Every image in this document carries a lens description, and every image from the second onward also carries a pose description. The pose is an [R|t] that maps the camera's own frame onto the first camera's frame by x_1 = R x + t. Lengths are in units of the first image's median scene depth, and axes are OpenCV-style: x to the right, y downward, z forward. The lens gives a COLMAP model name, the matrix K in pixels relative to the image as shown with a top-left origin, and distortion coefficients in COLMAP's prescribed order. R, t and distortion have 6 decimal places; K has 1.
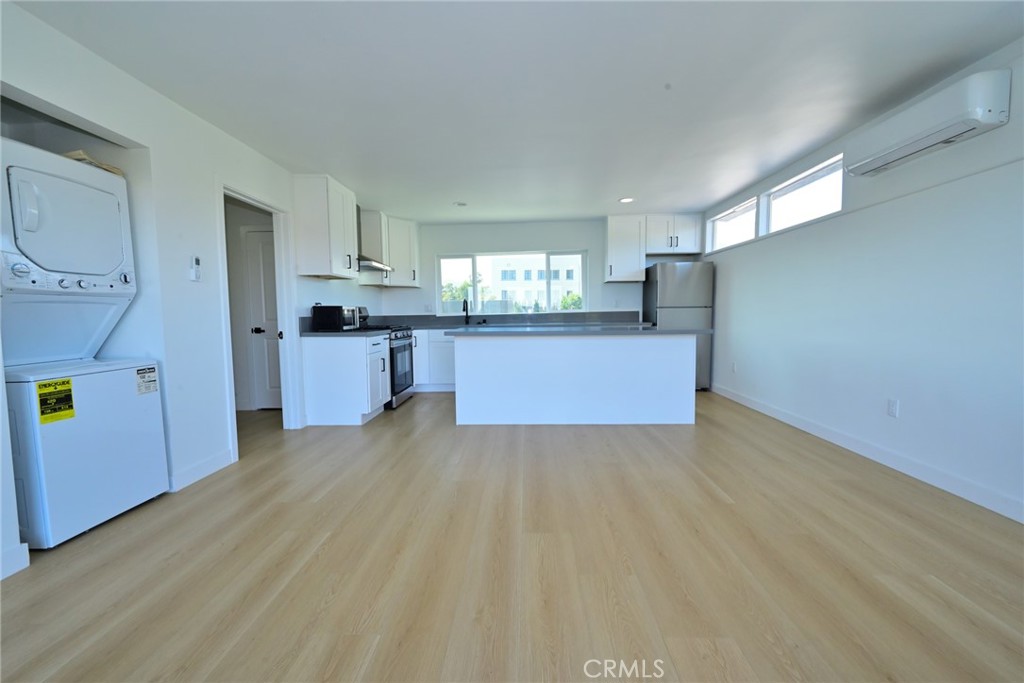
lens RADIAL K [[403.2, 0, 510.9], [0, 403.2, 341.5], [0, 0, 1]] dist [-0.007463, 0.000014]
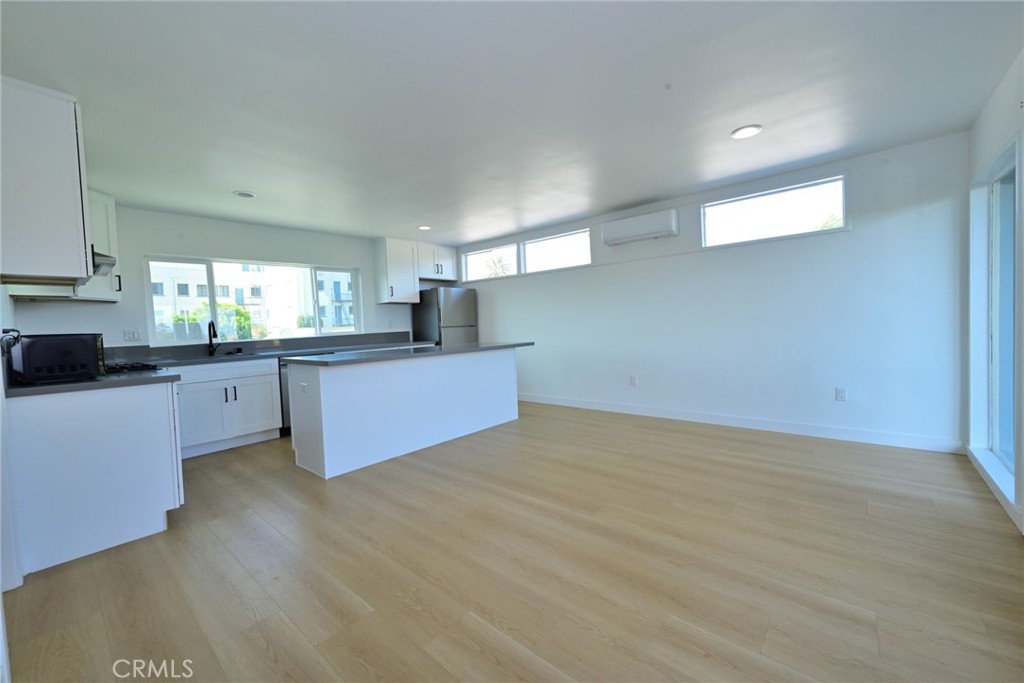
lens RADIAL K [[403.2, 0, 512.9], [0, 403.2, 343.4], [0, 0, 1]] dist [-0.007463, 0.000014]
pose [[0.622197, -0.049263, 0.781309, -0.362009], [0.086687, 0.996216, -0.006220, -0.014864], [-0.778046, 0.071600, 0.624113, 0.145550]]
